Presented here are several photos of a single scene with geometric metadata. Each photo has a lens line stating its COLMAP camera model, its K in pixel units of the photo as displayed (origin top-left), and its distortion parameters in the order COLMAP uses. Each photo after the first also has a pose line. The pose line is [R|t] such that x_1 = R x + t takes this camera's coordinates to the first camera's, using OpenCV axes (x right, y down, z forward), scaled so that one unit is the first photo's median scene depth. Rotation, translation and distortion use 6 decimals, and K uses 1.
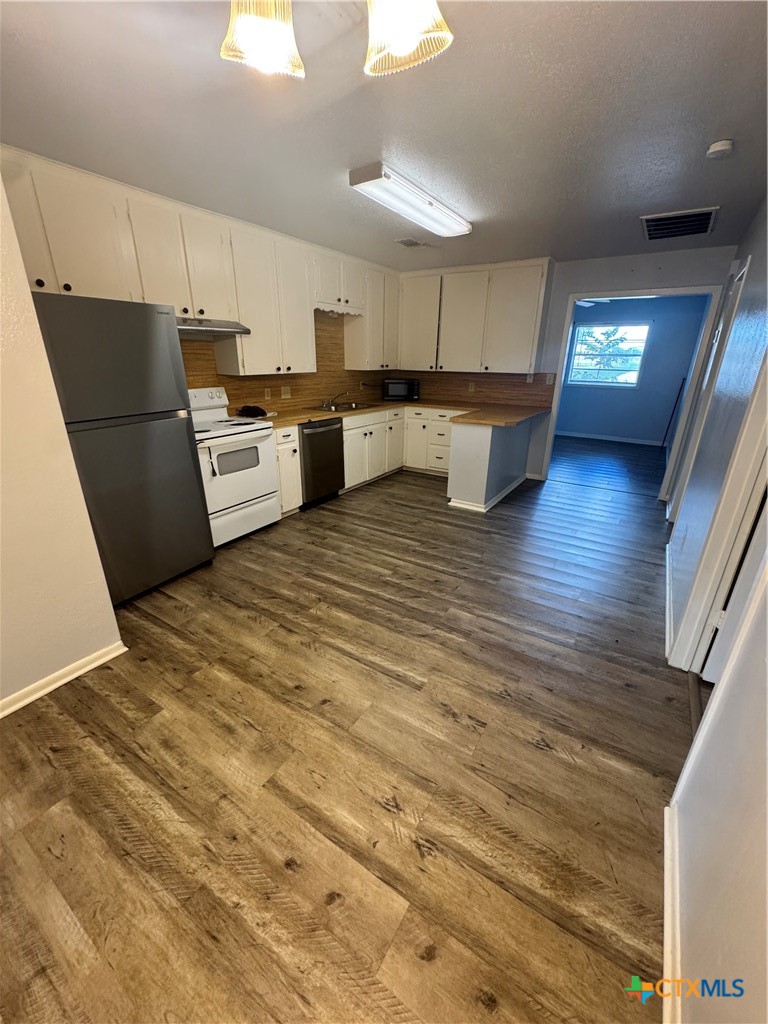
lens RADIAL K [[409.9, 0, 382.1], [0, 409.9, 519.3], [0, 0, 1]] dist [-0.000523, 0.000032]
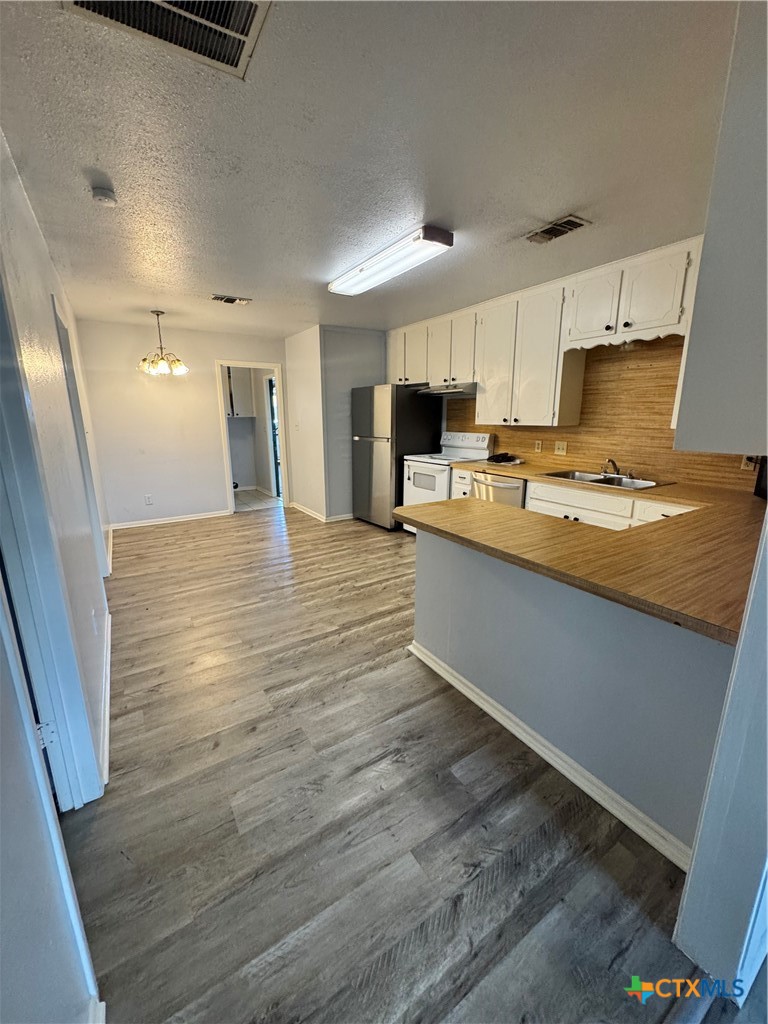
lens RADIAL K [[409.9, 0, 383.3], [0, 409.9, 517.7], [0, 0, 1]] dist [-0.000523, 0.000032]
pose [[-0.414989, 0.214052, -0.884288, 1.898506], [-0.336328, 0.866994, 0.367701, -0.987661], [0.845380, 0.450003, -0.287801, 2.633634]]
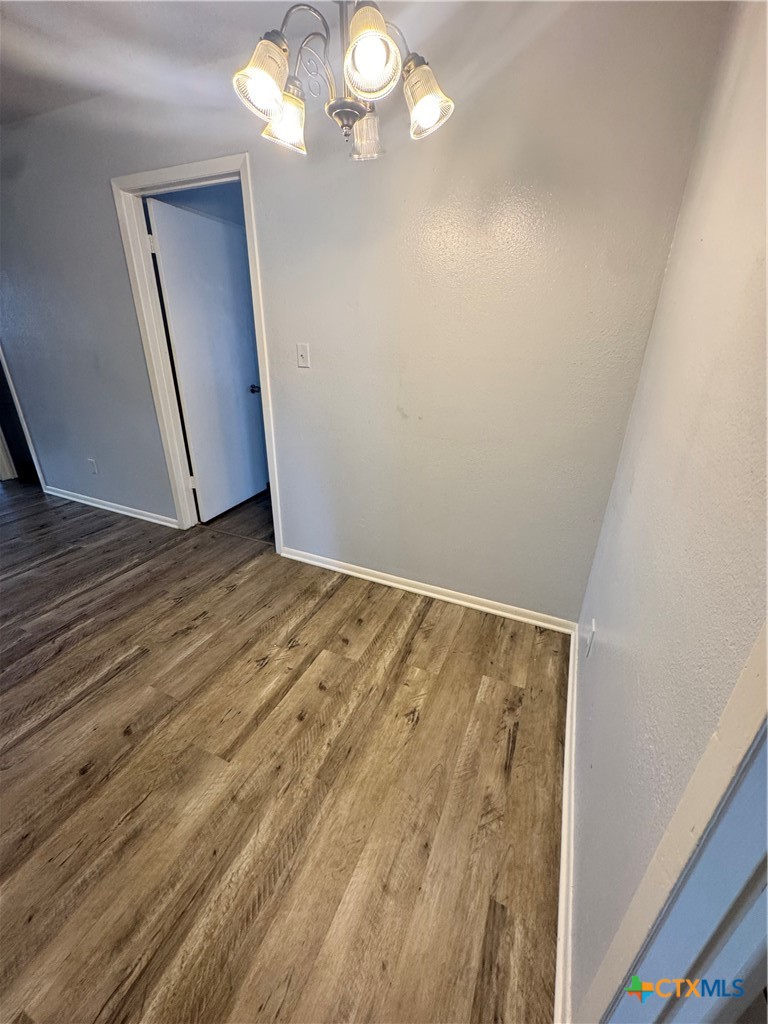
lens RADIAL K [[409.9, 0, 384.2], [0, 409.9, 506.2], [0, 0, 1]] dist [-0.000523, 0.000032]
pose [[-0.156840, -0.400054, 0.902972, -0.880758], [0.345103, 0.834454, 0.429640, -0.122005], [-0.925367, 0.379003, 0.007184, 0.388394]]
